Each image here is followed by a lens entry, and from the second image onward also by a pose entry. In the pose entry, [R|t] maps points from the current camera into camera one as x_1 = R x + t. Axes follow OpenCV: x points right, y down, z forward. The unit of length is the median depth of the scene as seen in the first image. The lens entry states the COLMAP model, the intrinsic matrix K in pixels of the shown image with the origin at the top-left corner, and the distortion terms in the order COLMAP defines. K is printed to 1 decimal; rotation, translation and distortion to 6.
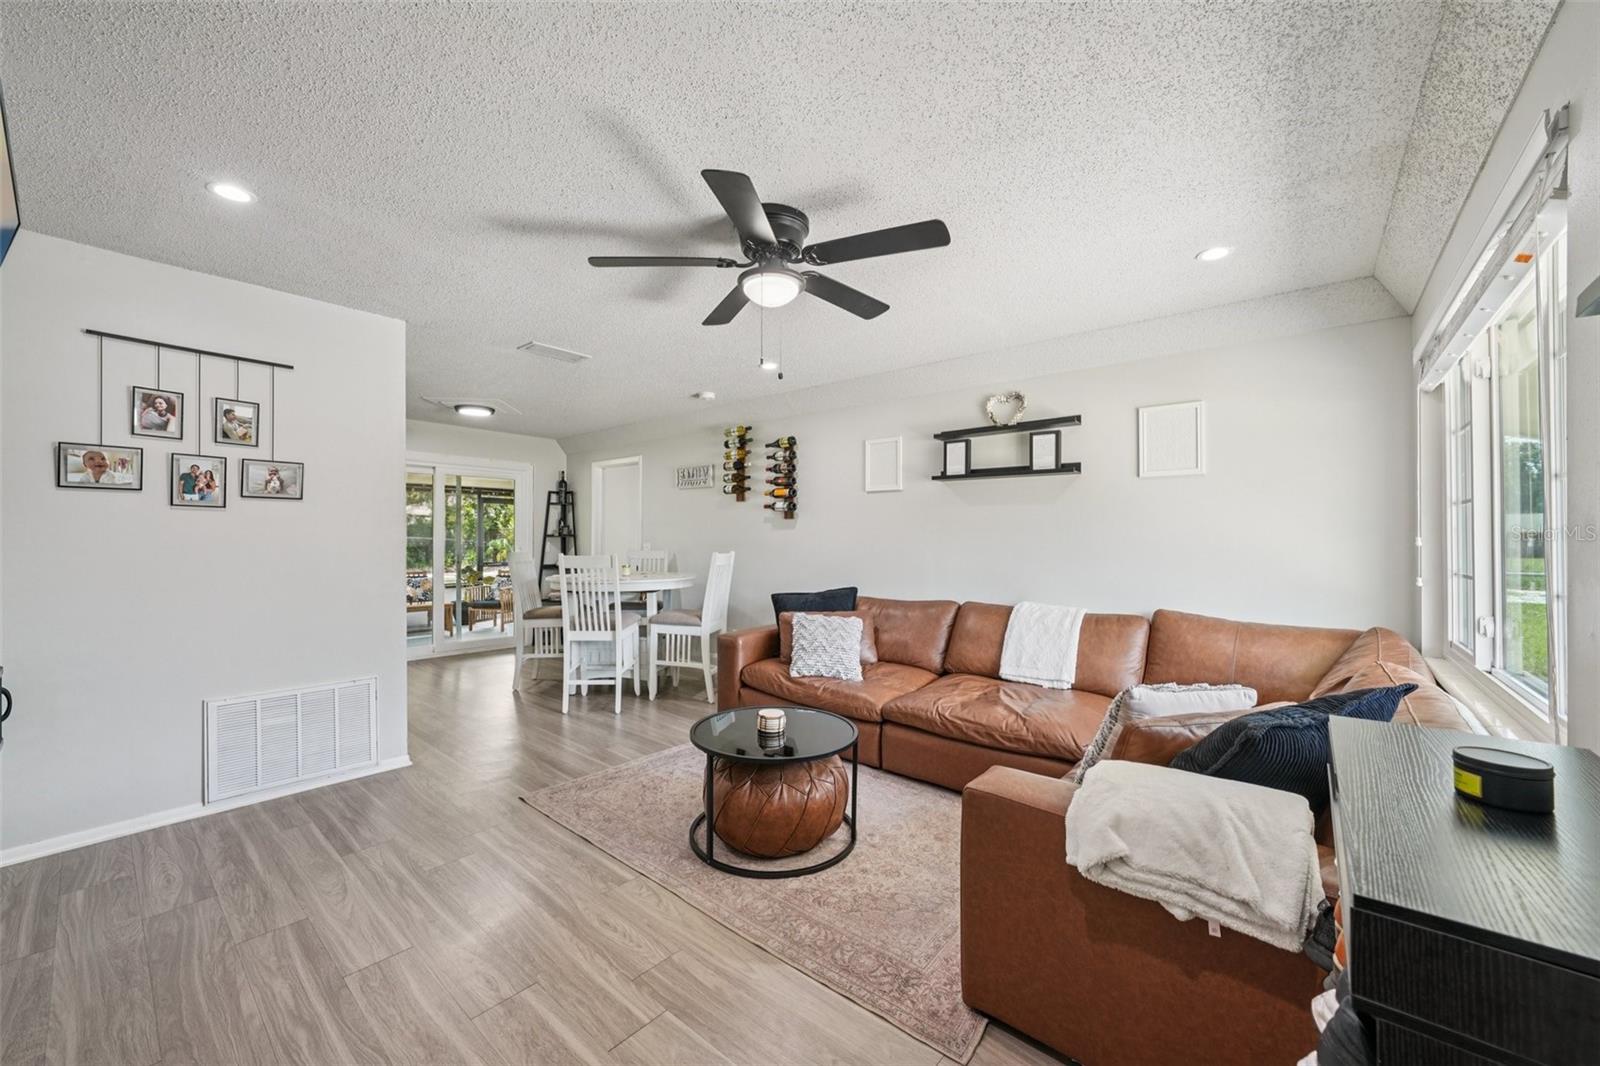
lens RADIAL K [[643.2, 0, 800.6], [0, 643.2, 544.4], [0, 0, 1]] dist [-0.000548, 0.000002]
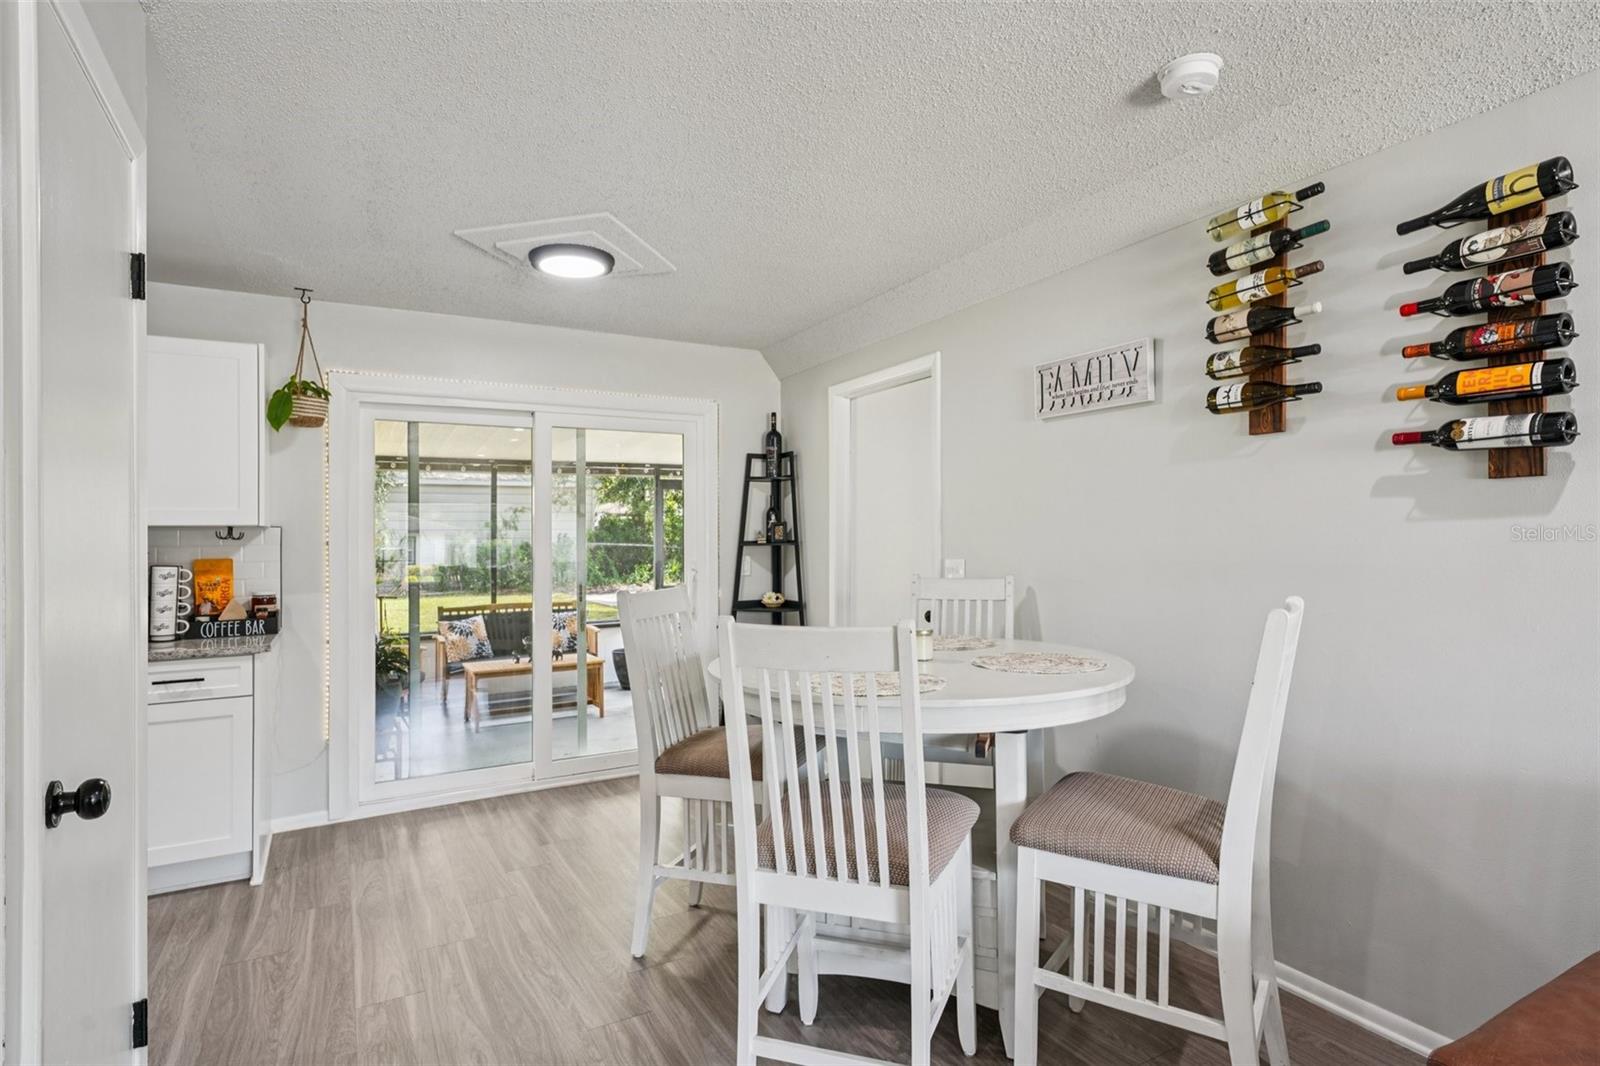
lens RADIAL K [[841.7, 0, 800.0], [0, 841.7, 533.0], [0, 0, 1]] dist [0.000229, 0.000091]
pose [[0.938718, -0.010859, -0.344514, -0.170997], [0.004079, 0.999784, -0.020400, -0.010182], [0.344661, 0.017745, 0.938559, 0.534703]]
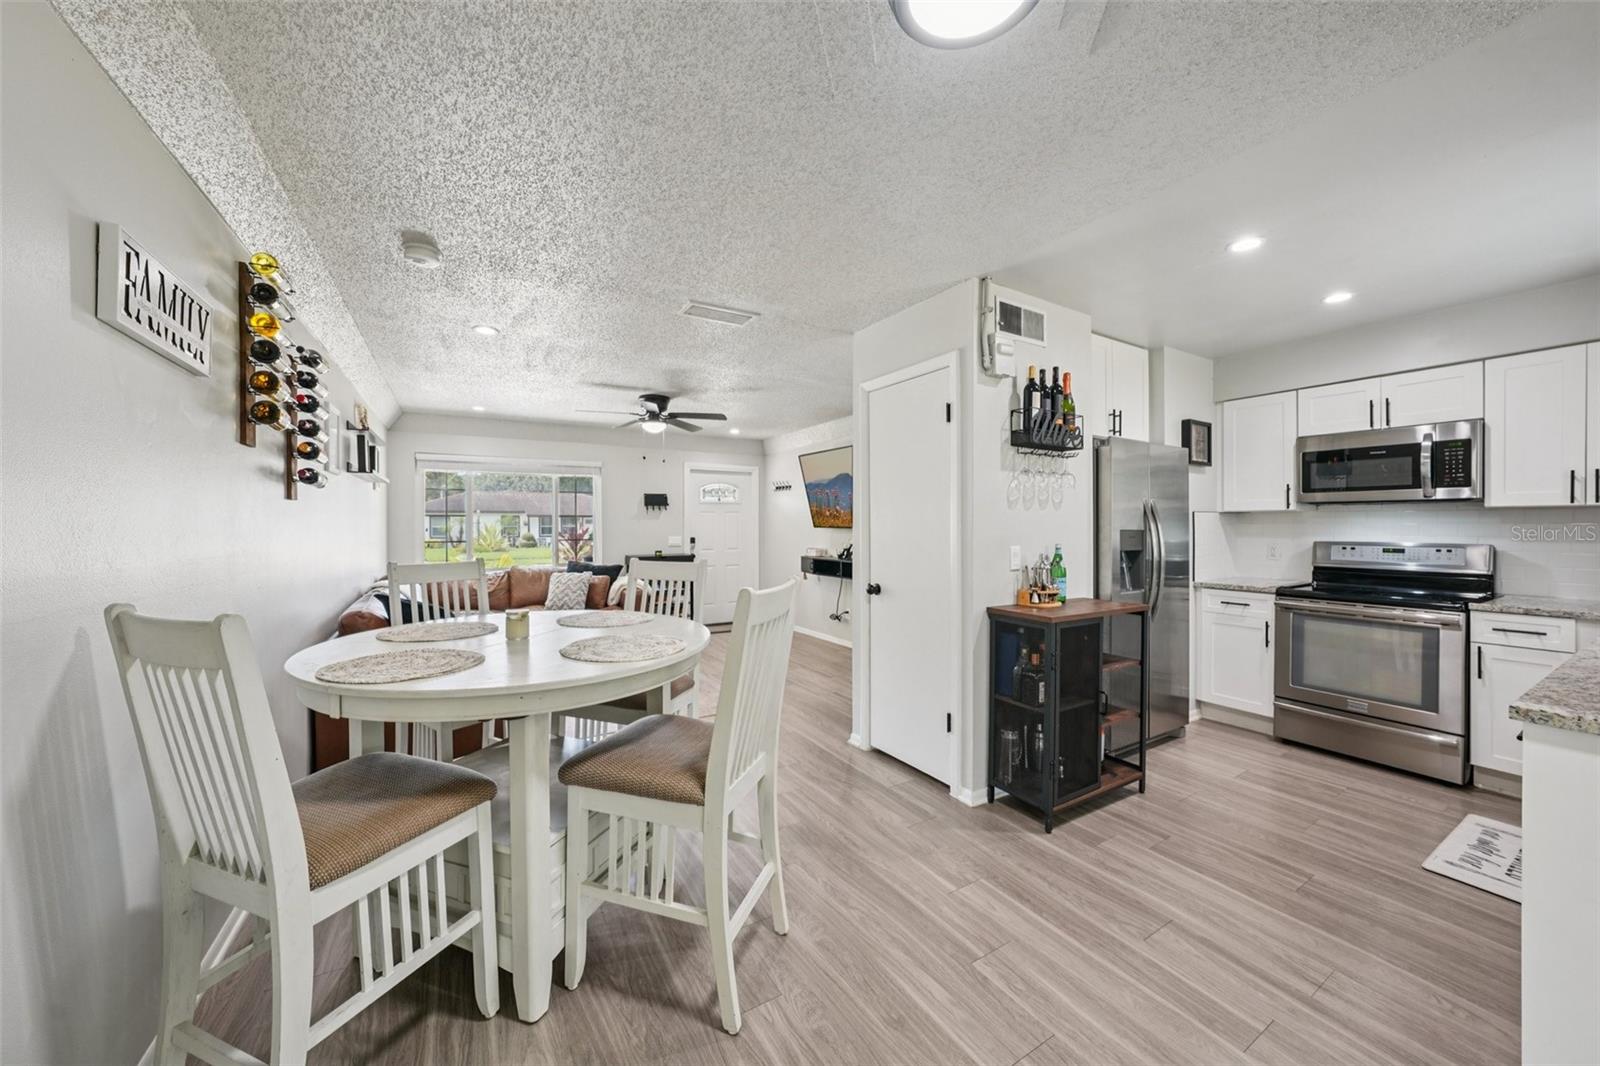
lens RADIAL K [[564.5, 0, 795.6], [0, 564.5, 528.7], [0, 0, 1]] dist [-0.020256, 0.004784]
pose [[-0.951734, 0.001739, 0.306920, -0.524016], [0.008721, 0.999733, 0.021381, -0.020839], [-0.306801, 0.023025, -0.951495, 1.240960]]
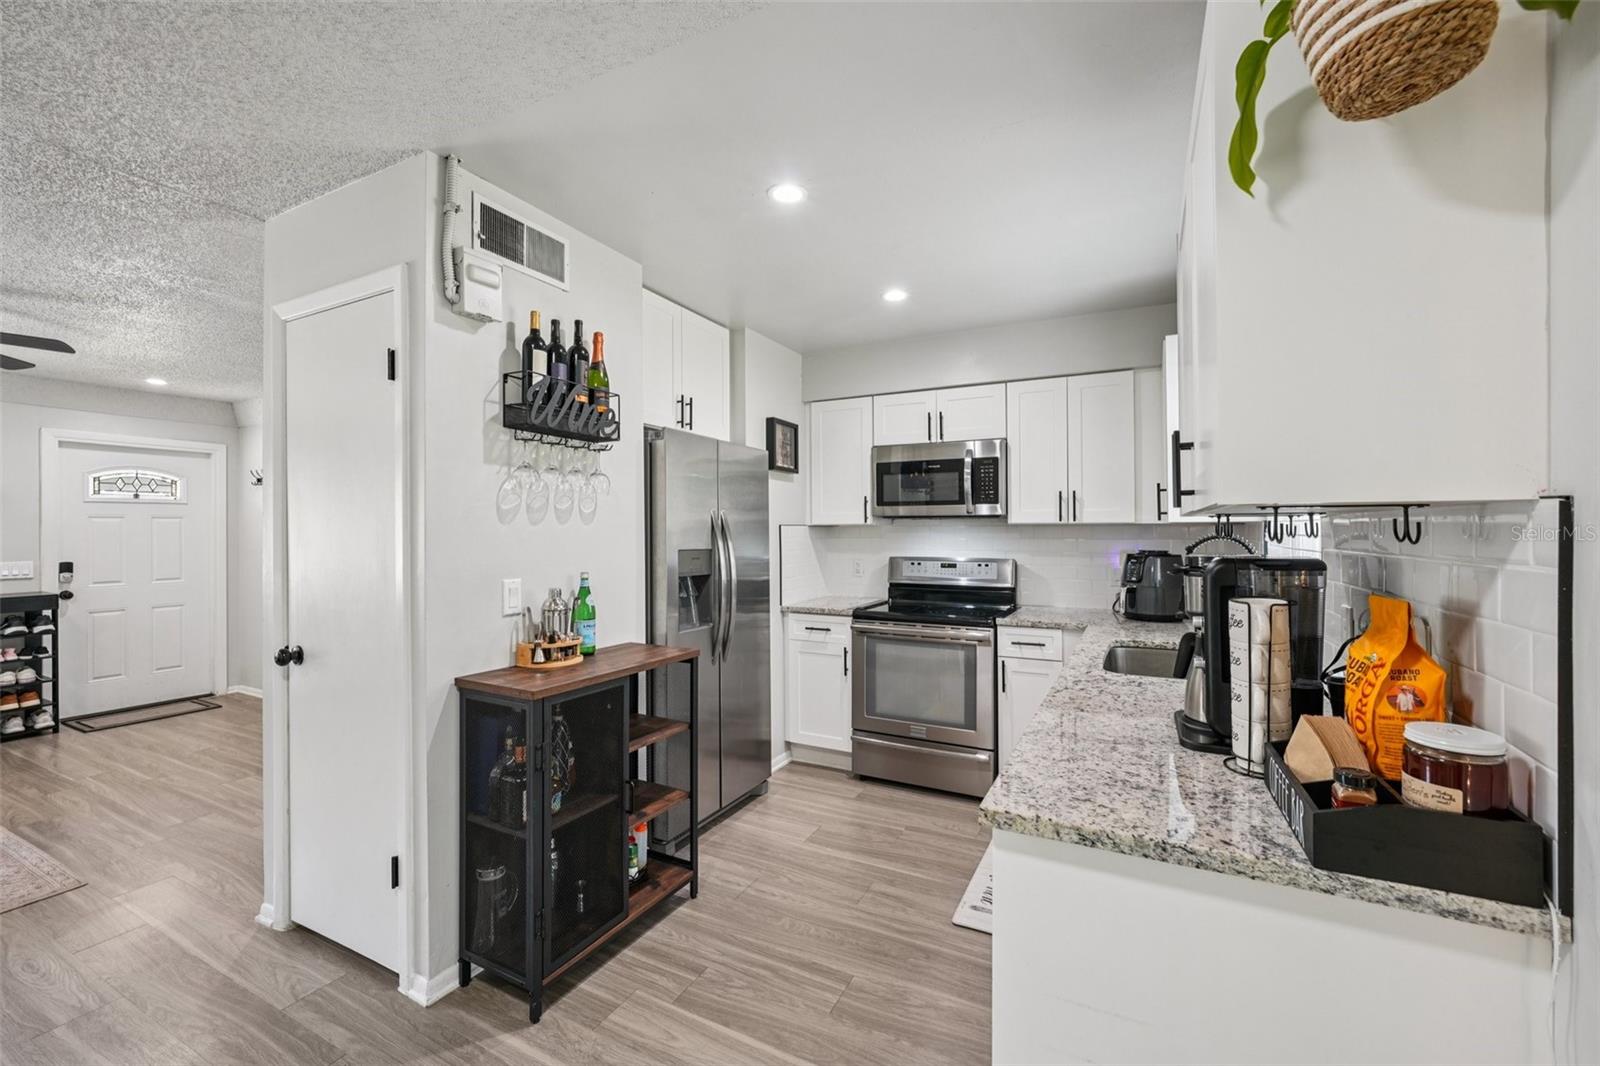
lens RADIAL K [[656.0, 0, 795.3], [0, 656.0, 532.4], [0, 0, 1]] dist [-0.006520, 0.000048]
pose [[-0.971842, 0.004835, -0.235586, -0.624646], [0.001070, 0.999870, 0.016103, -0.026078], [0.235633, 0.015398, -0.971720, 1.124723]]
